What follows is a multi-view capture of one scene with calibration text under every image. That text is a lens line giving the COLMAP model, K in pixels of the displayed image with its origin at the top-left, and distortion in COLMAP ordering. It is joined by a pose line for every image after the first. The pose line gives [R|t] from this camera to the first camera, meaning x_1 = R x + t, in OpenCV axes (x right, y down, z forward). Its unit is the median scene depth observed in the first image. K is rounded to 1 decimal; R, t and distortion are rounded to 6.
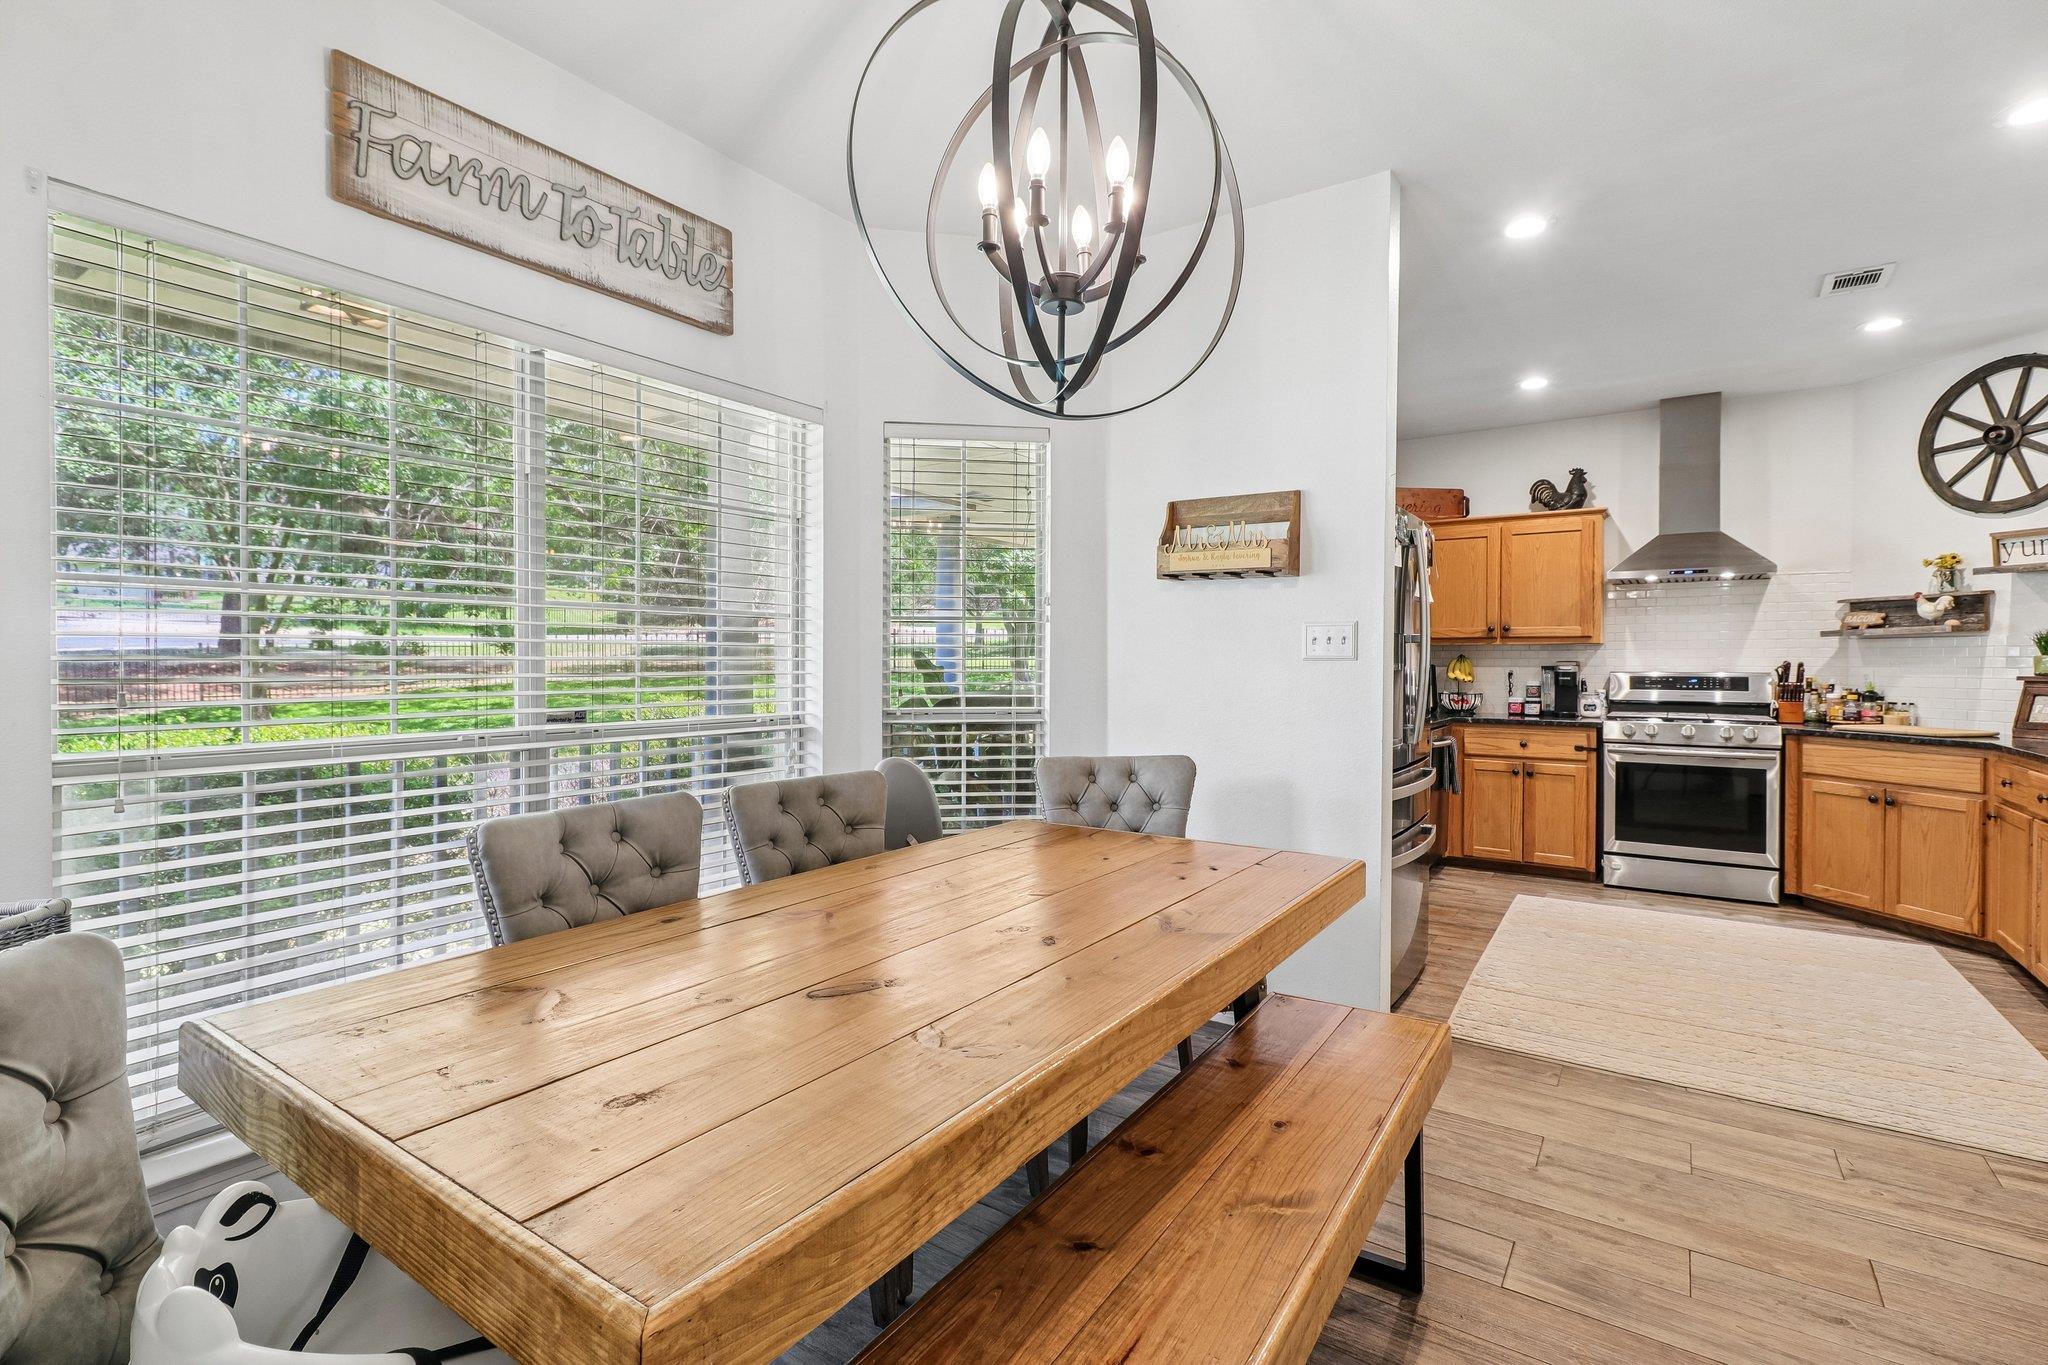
lens RADIAL K [[942.1, 0, 1022.4], [0, 942.1, 670.9], [0, 0, 1]] dist [0.001775, -0.000724]
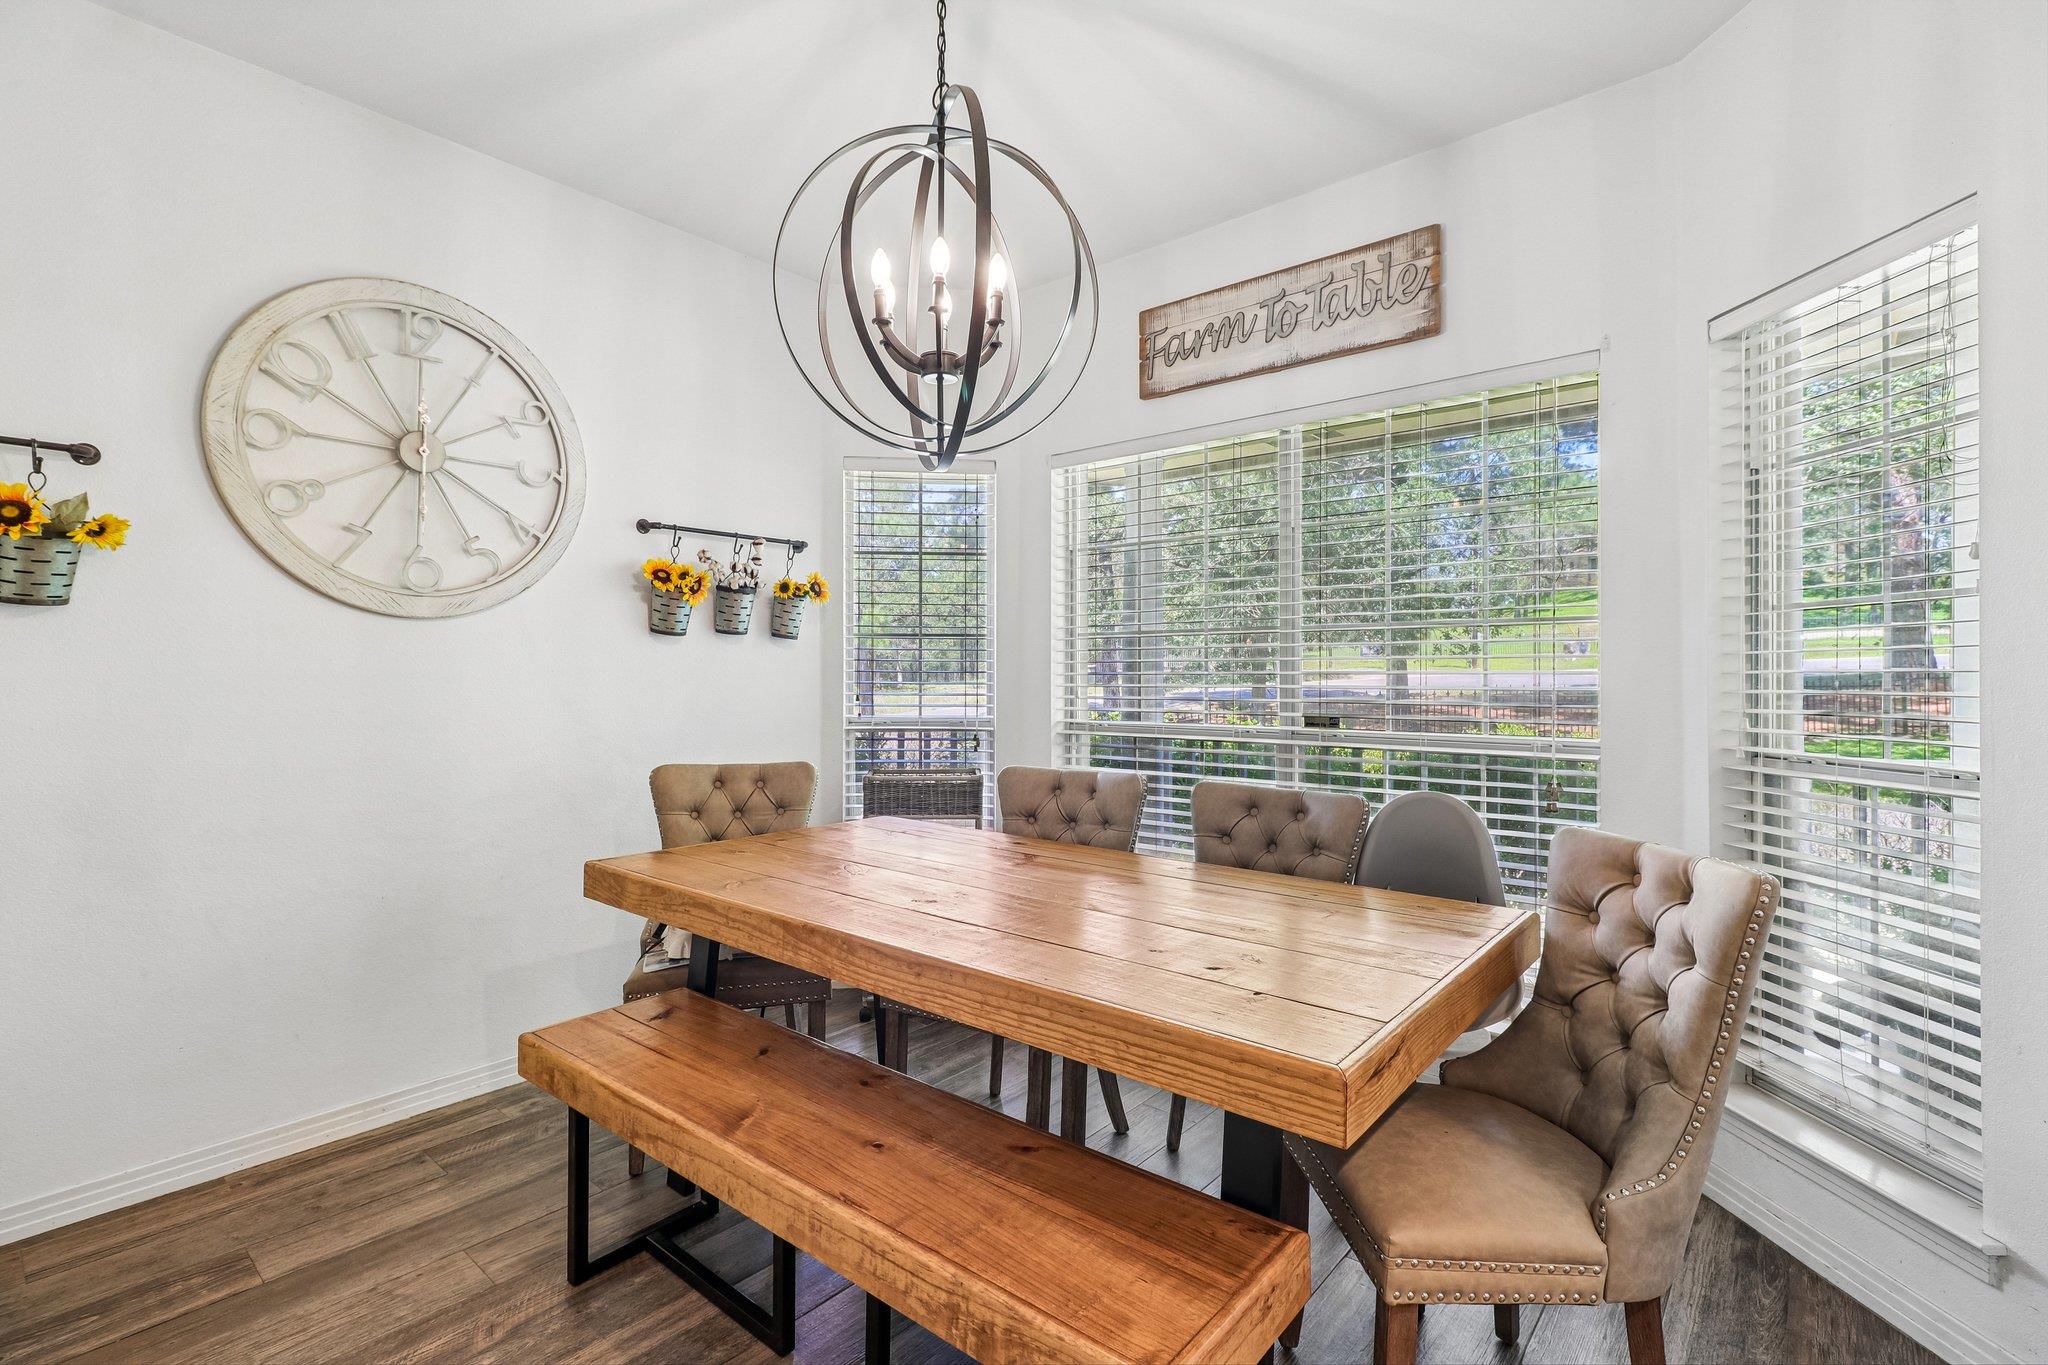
lens RADIAL K [[942.1, 0, 1023.8], [0, 942.1, 668.3], [0, 0, 1]] dist [0.001775, -0.000724]
pose [[-0.105962, -0.006361, -0.994350, 0.401511], [-0.010118, 0.999935, -0.005319, -0.003330], [0.994319, 0.009497, -0.106020, 0.402211]]
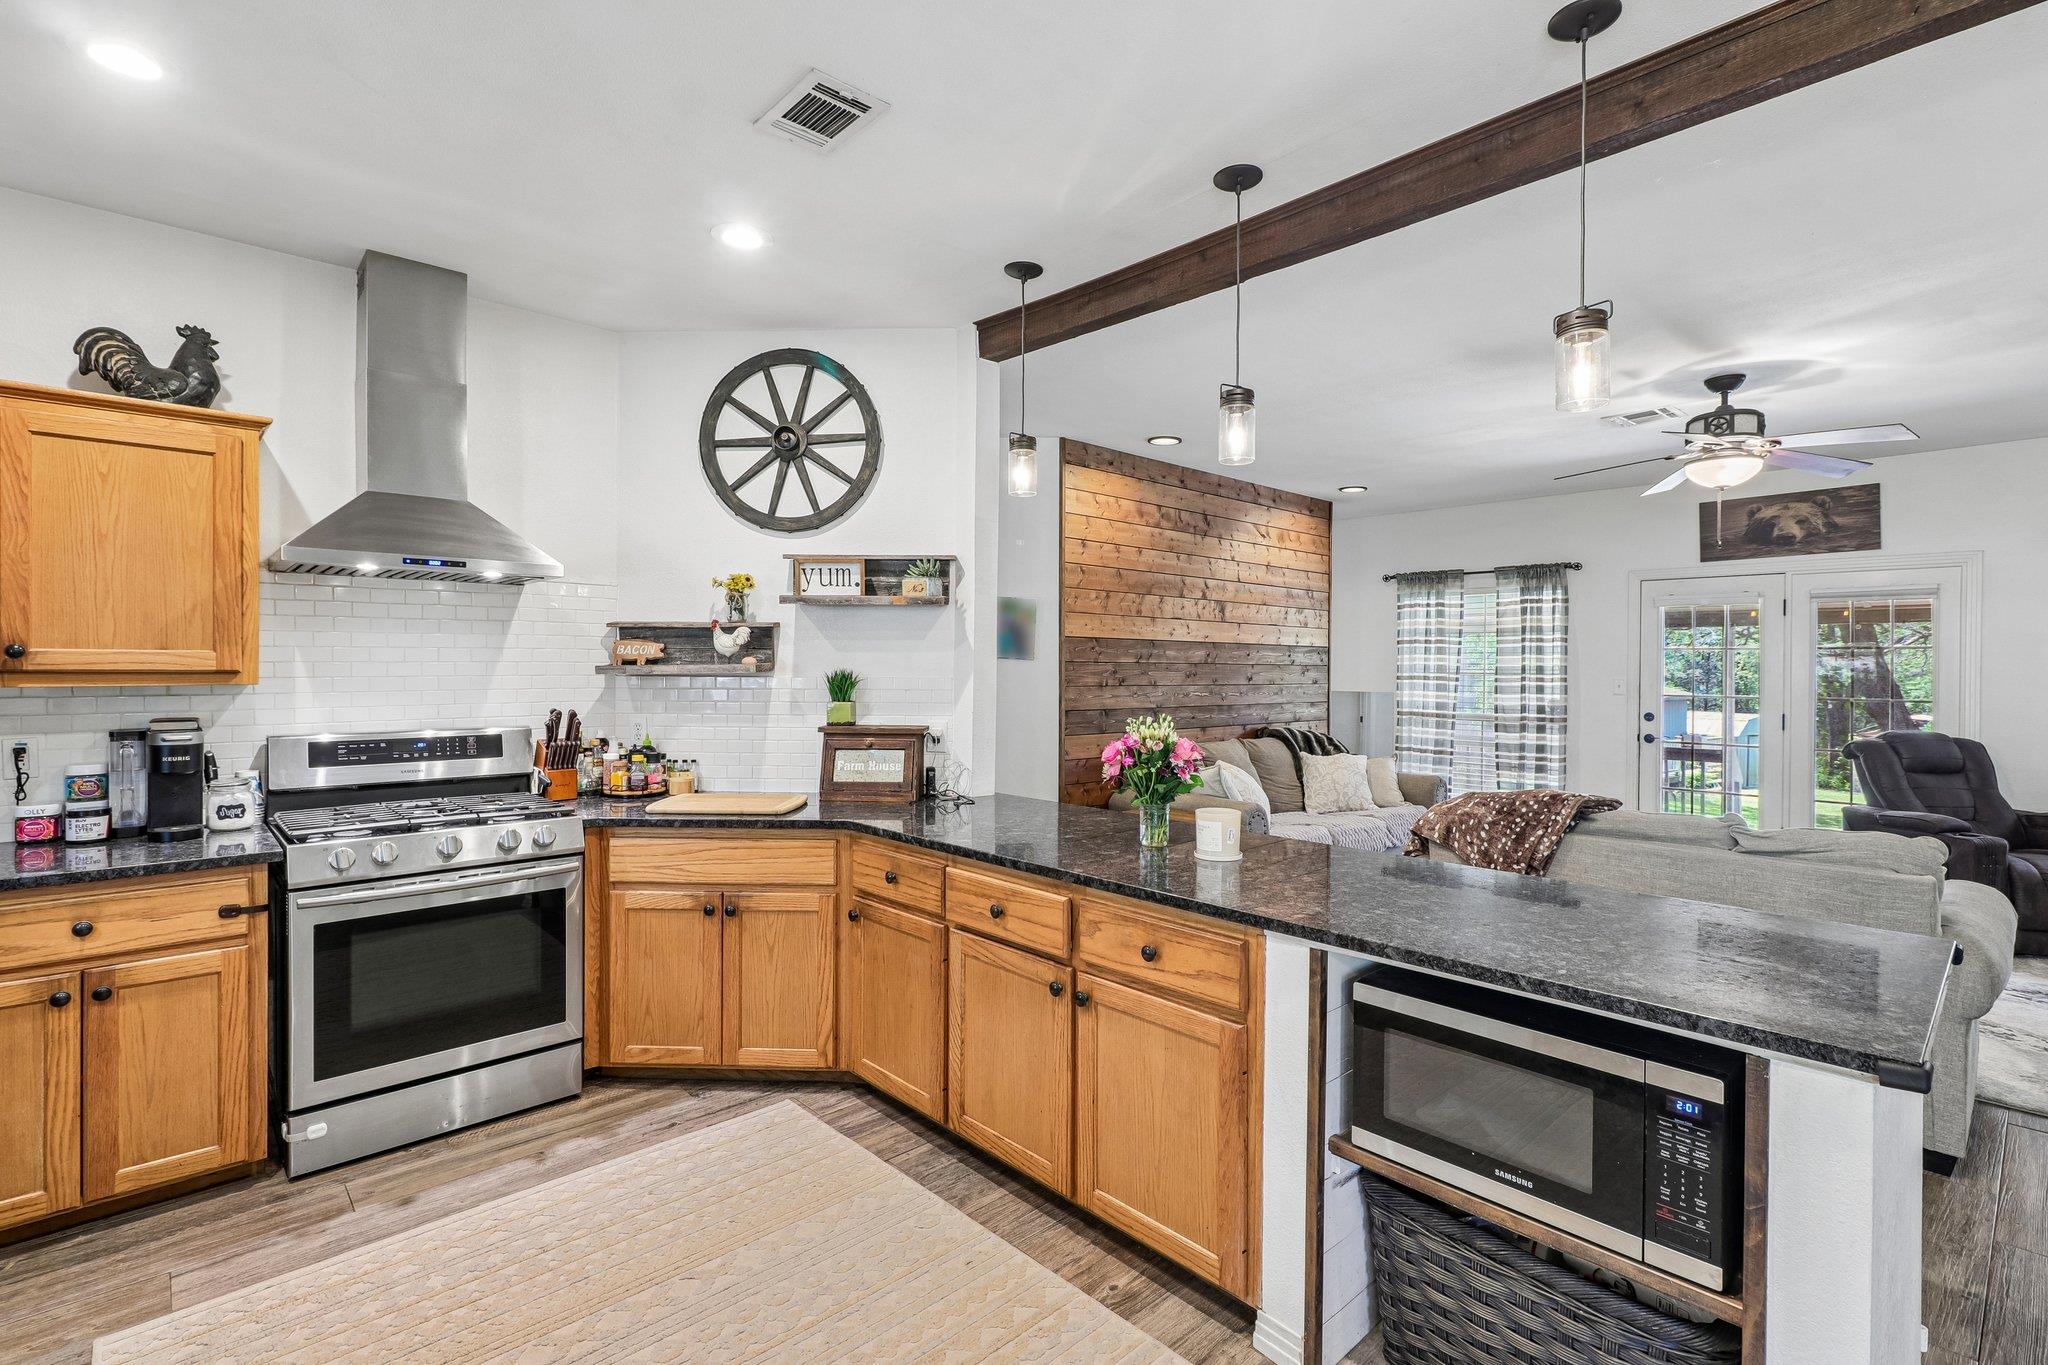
lens RADIAL K [[942.1, 0, 1024.4], [0, 942.1, 670.8], [0, 0, 1]] dist [0.001775, -0.000724]
pose [[0.219030, -0.008360, 0.975682, 0.241243], [0.004859, 0.999960, 0.007478, -0.044622], [-0.975706, 0.003103, 0.219062, 0.562100]]
